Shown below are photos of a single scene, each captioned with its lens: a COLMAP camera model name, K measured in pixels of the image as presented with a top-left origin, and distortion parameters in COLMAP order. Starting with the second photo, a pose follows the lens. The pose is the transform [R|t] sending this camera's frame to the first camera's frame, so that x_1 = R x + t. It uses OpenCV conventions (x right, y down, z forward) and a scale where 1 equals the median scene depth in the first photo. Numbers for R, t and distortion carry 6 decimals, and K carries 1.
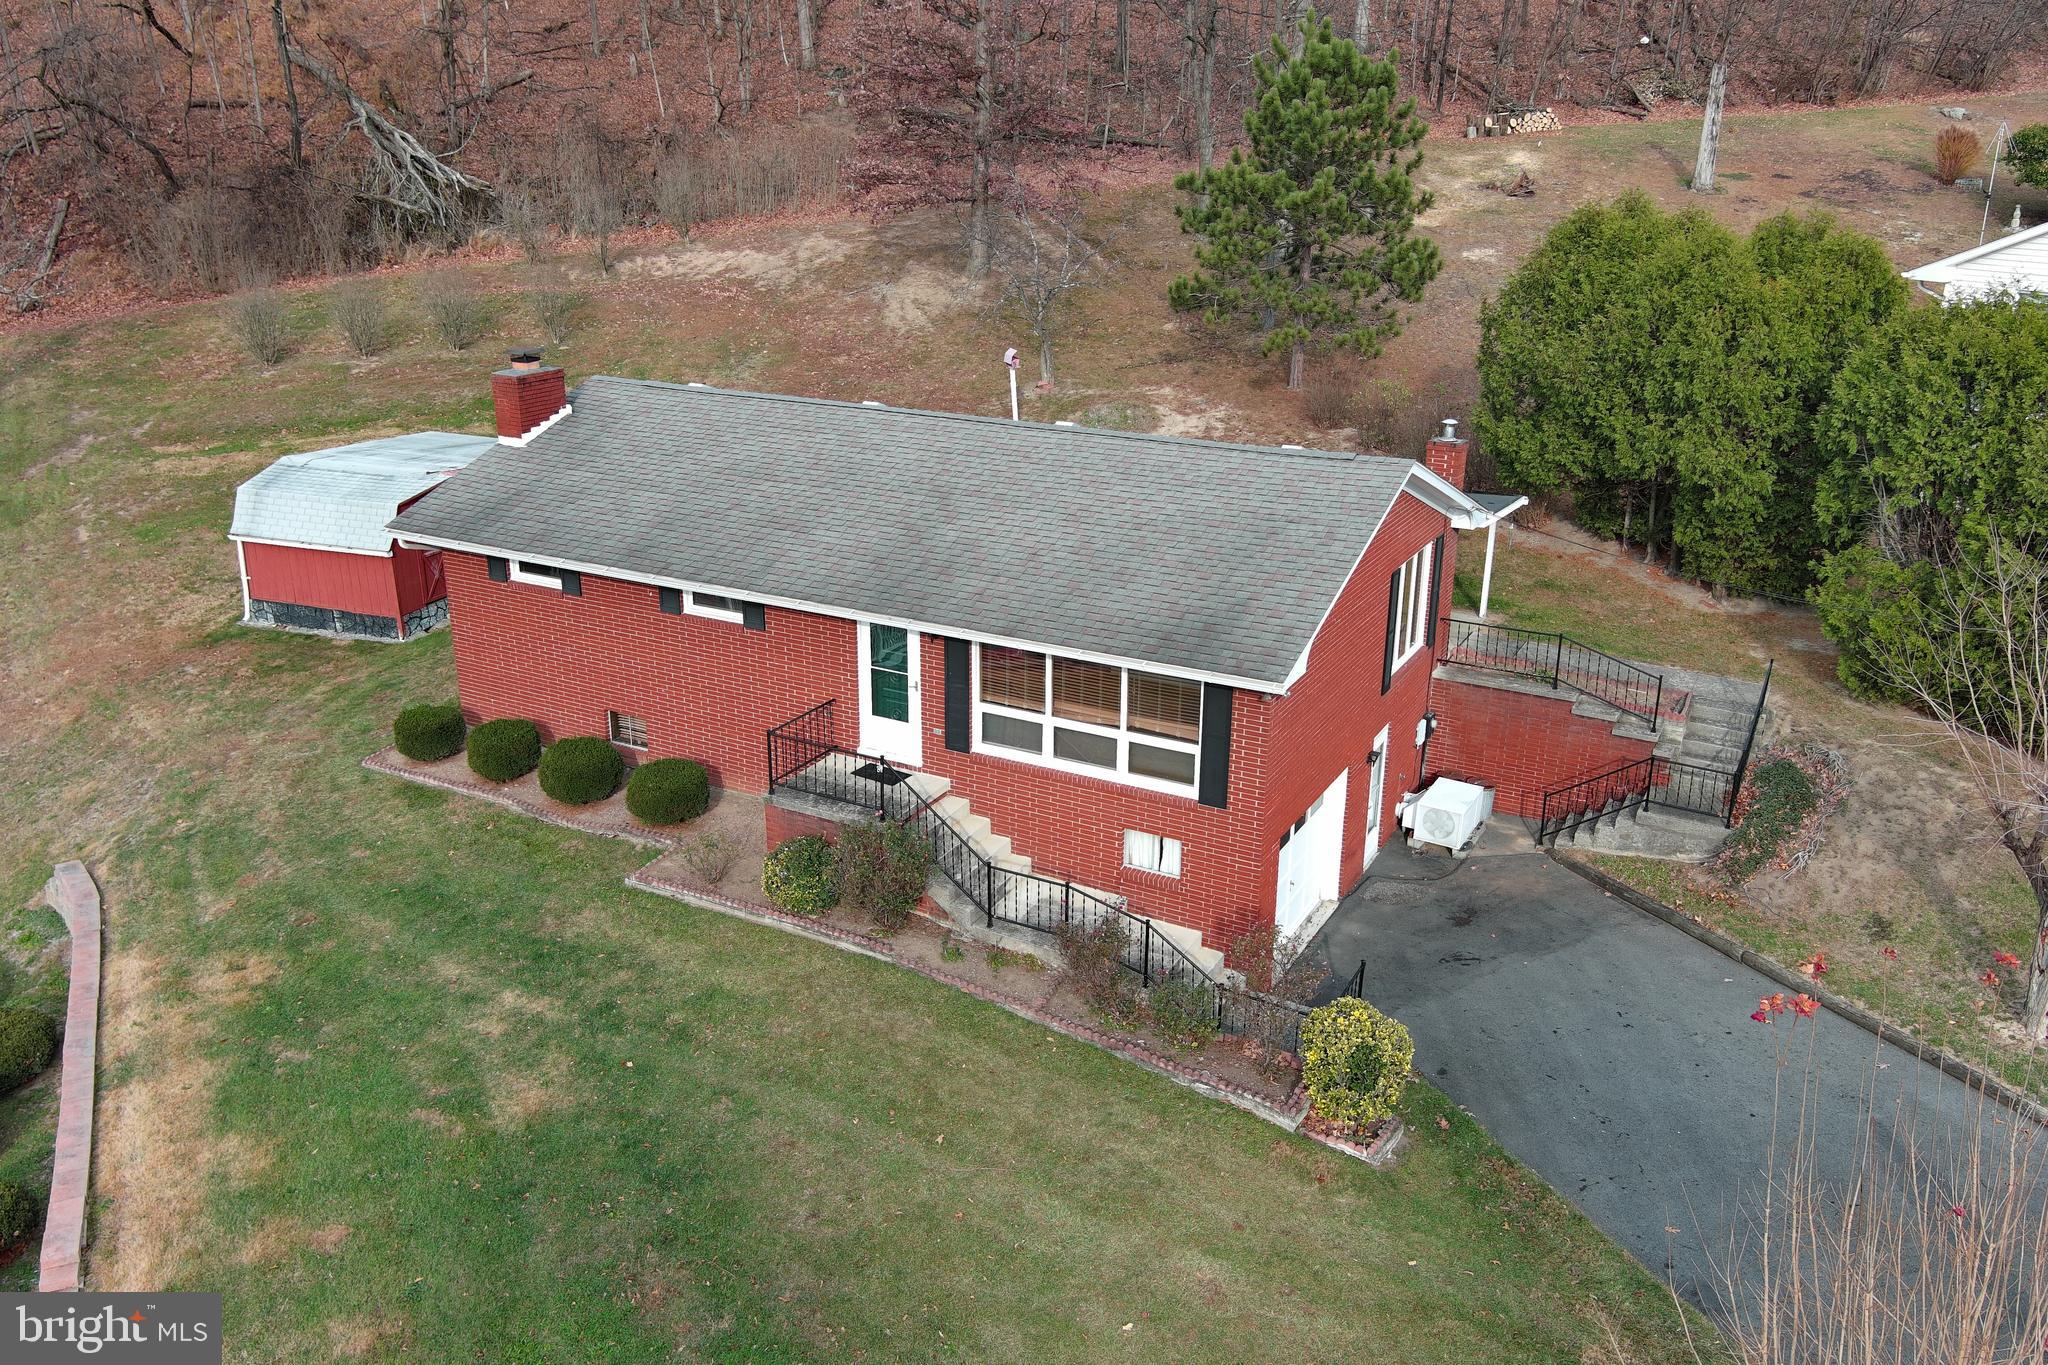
lens RADIAL K [[1583.2, 0, 1026.6], [0, 1583.2, 680.8], [0, 0, 1]] dist [0.025527, -0.059737]
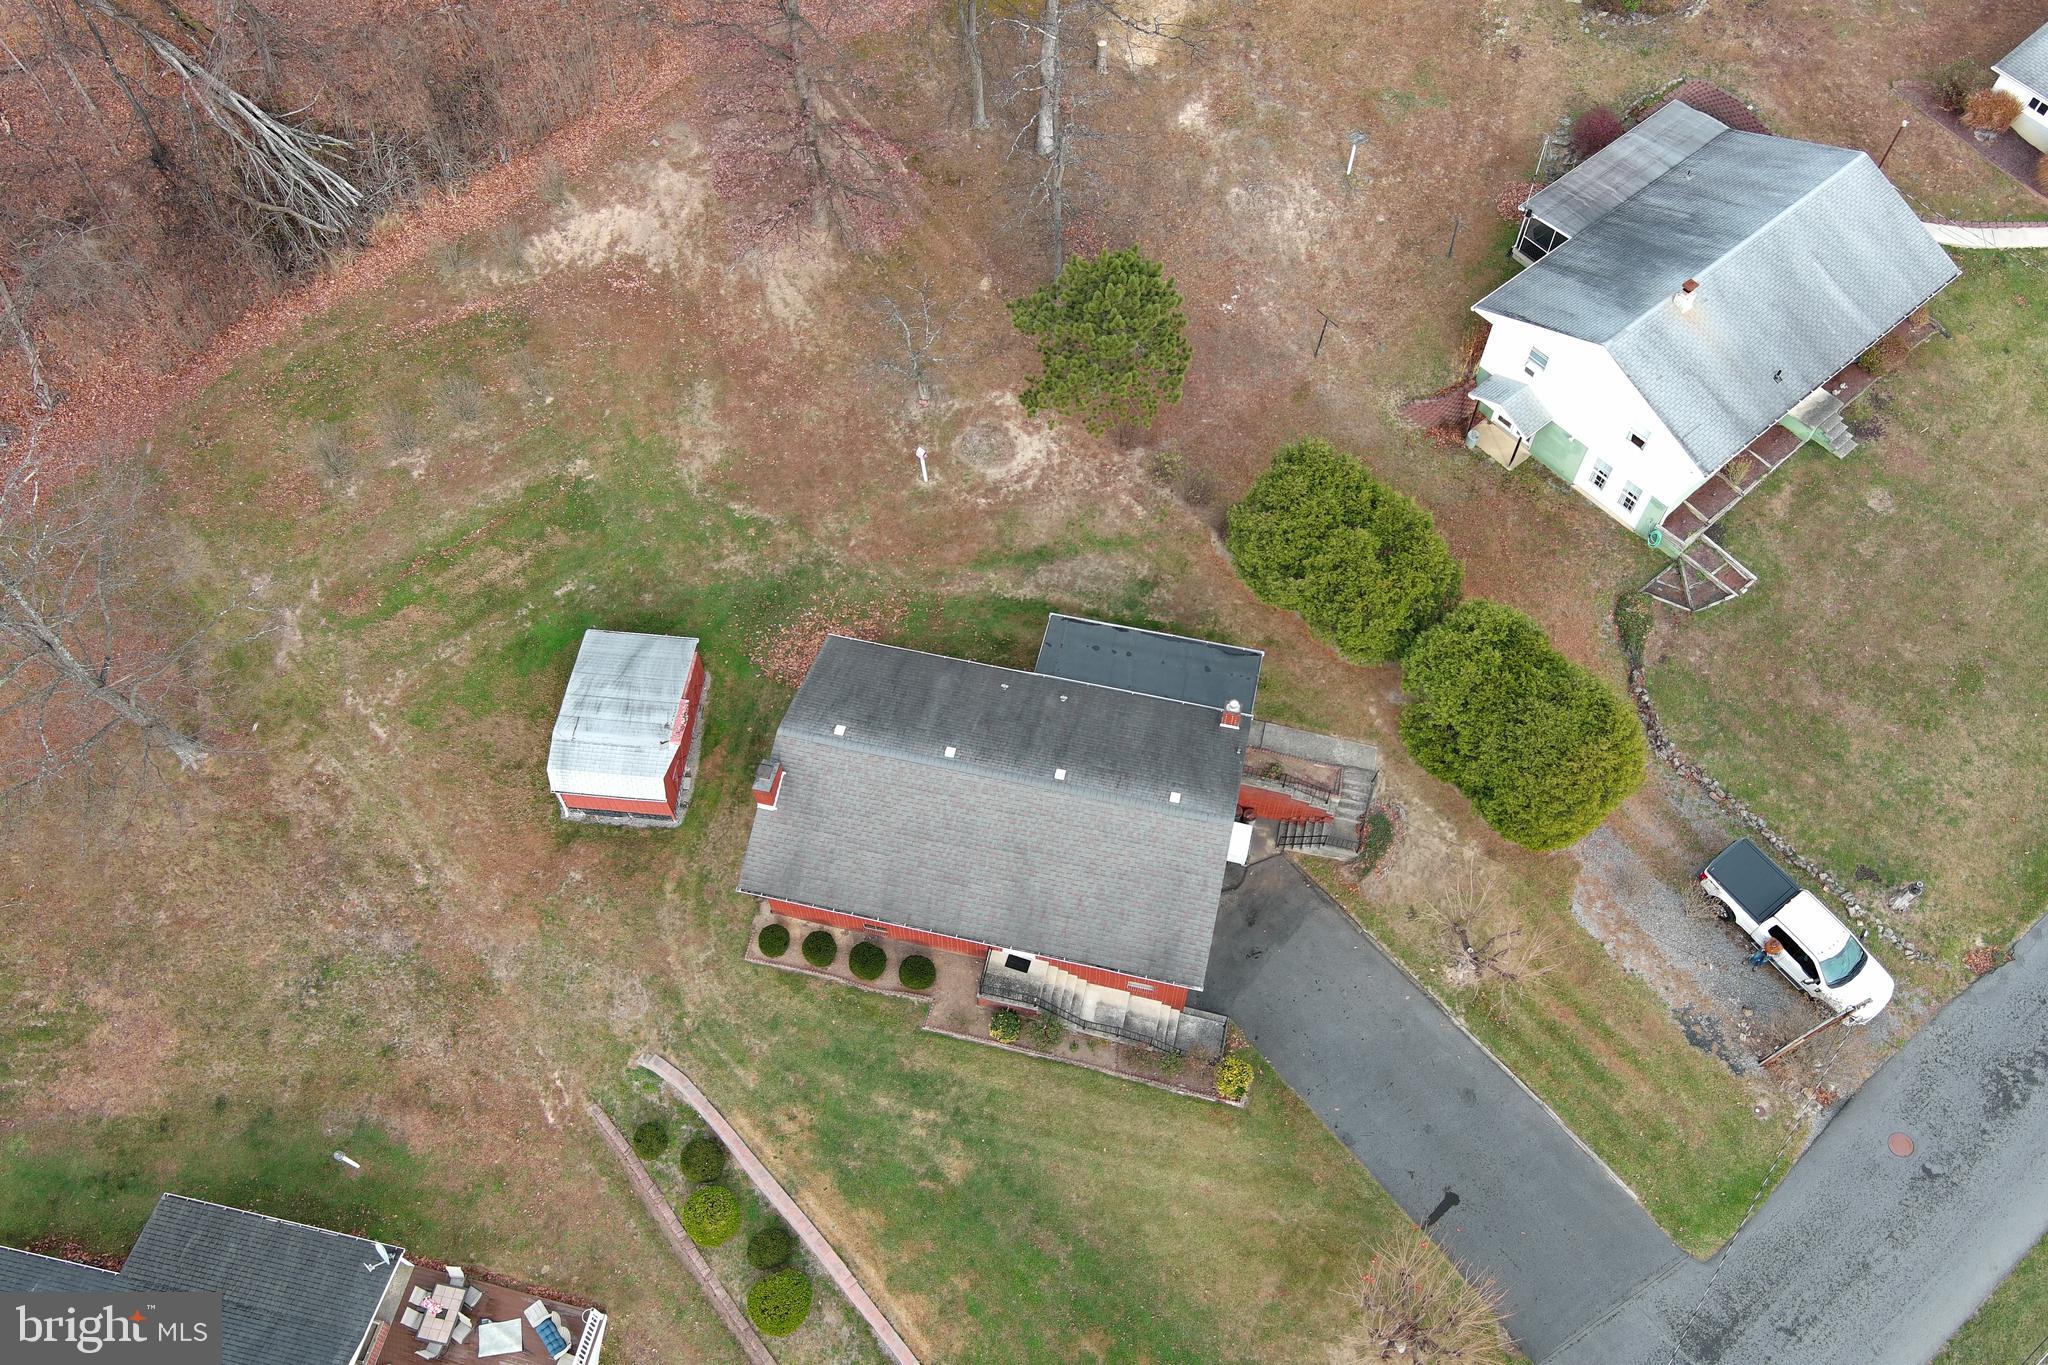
lens RADIAL K [[1583.2, 0, 1026.6], [0, 1583.2, 680.8], [0, 0, 1]] dist [0.025527, -0.059737]
pose [[0.962251, -0.238440, 0.131227, -0.271142], [0.102724, 0.764676, 0.636175, -1.646854], [-0.252035, -0.598680, 0.760303, -0.496743]]
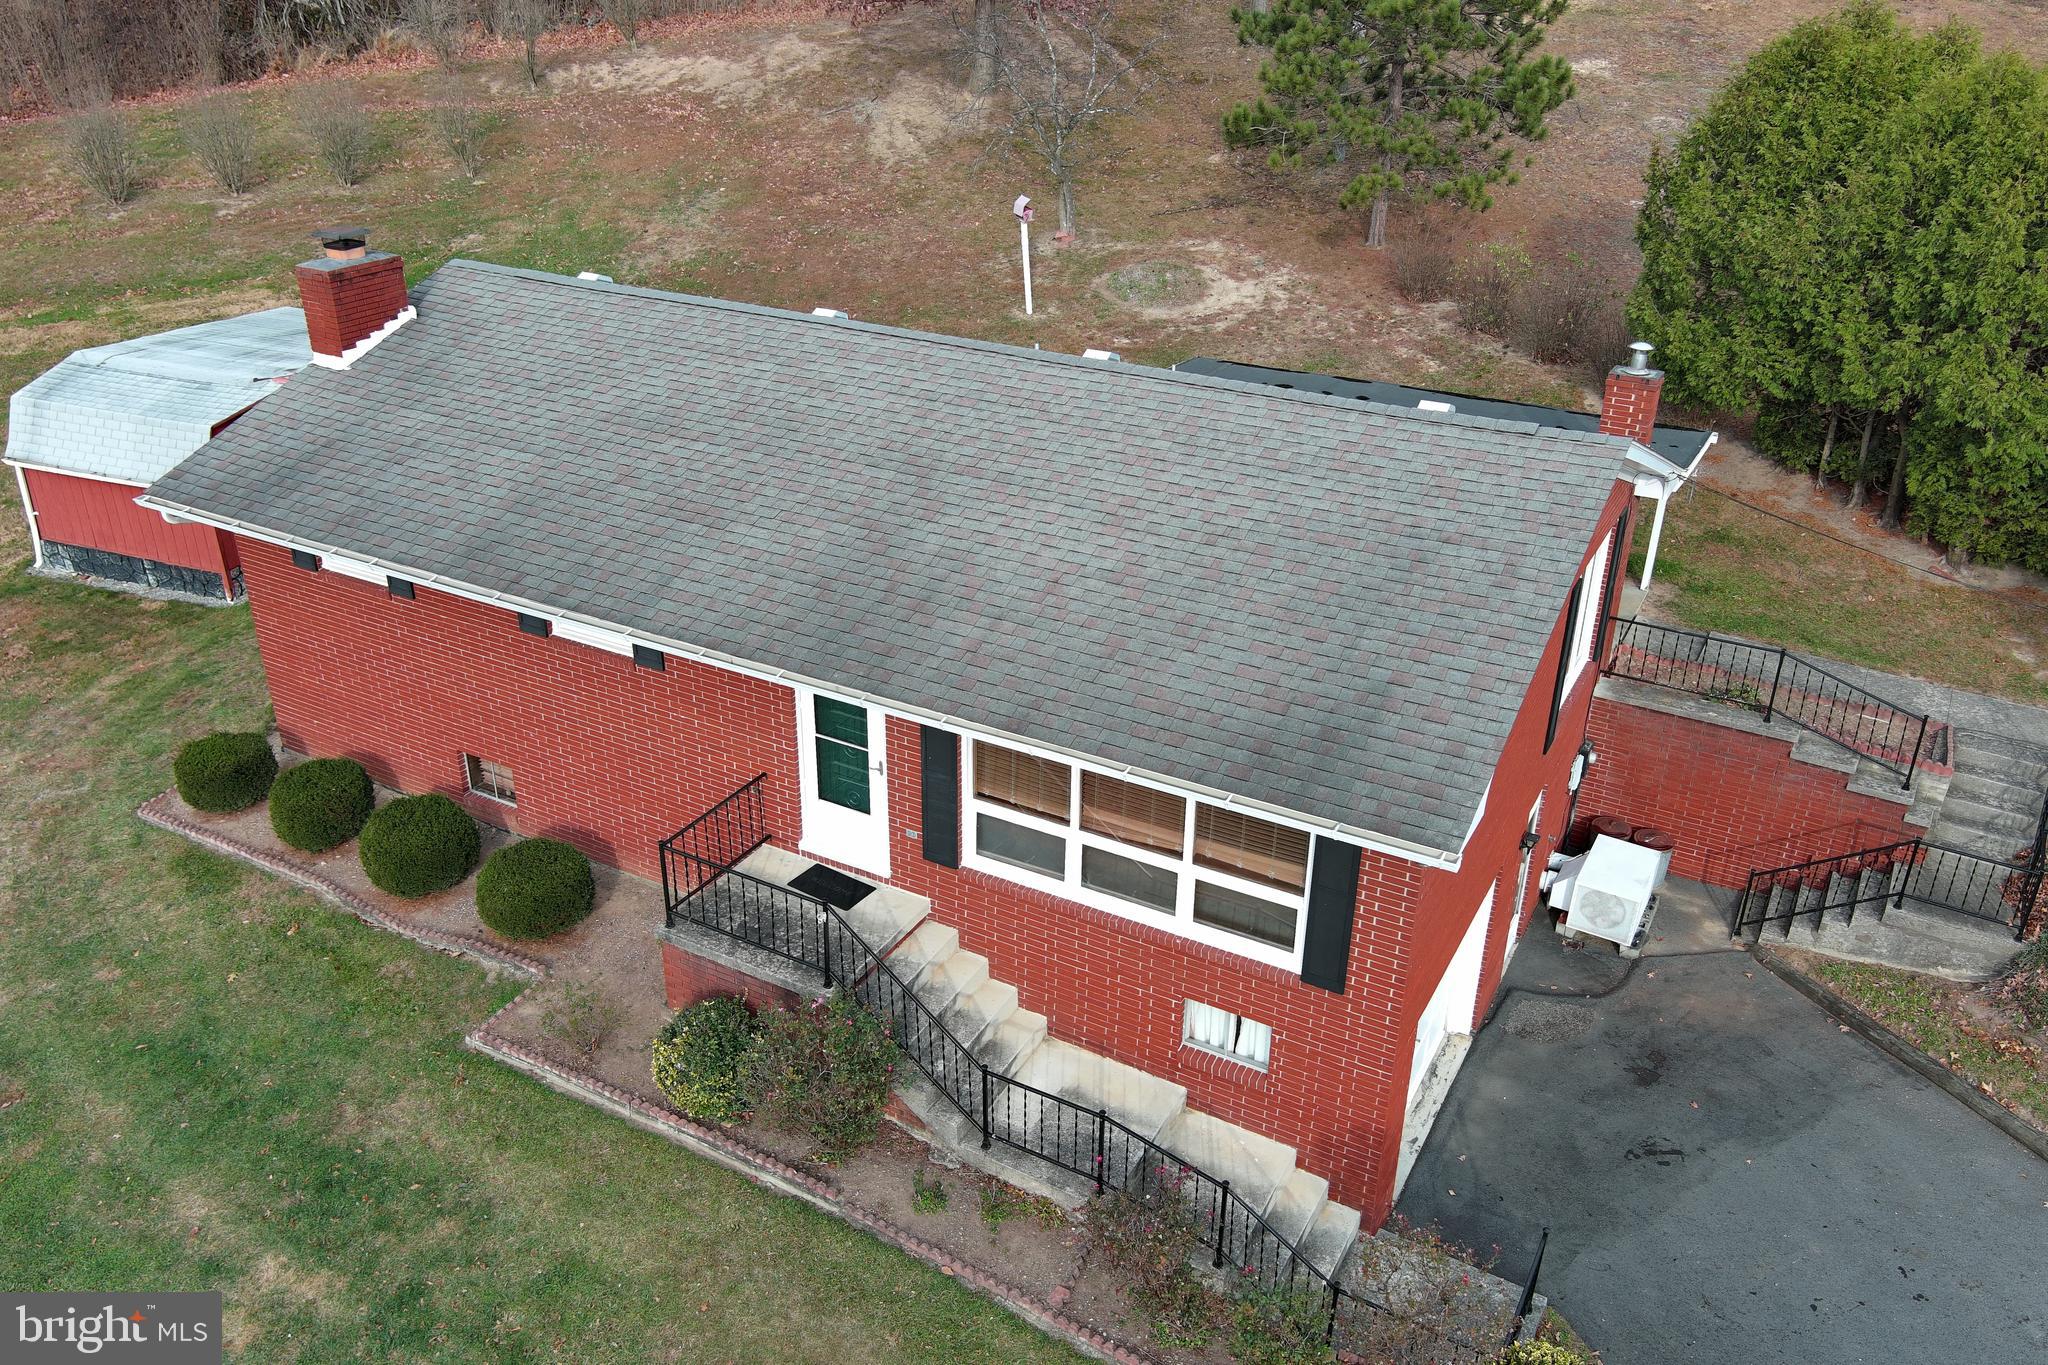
lens RADIAL K [[1585.5, 0, 1025.8], [0, 1585.5, 679.9], [0, 0, 1]] dist [0.011402, -0.022480]
pose [[0.999959, 0.006993, -0.005715, -0.003175], [-0.006249, 0.992607, 0.121210, -0.109697], [0.006520, -0.121169, 0.992610, 0.304280]]
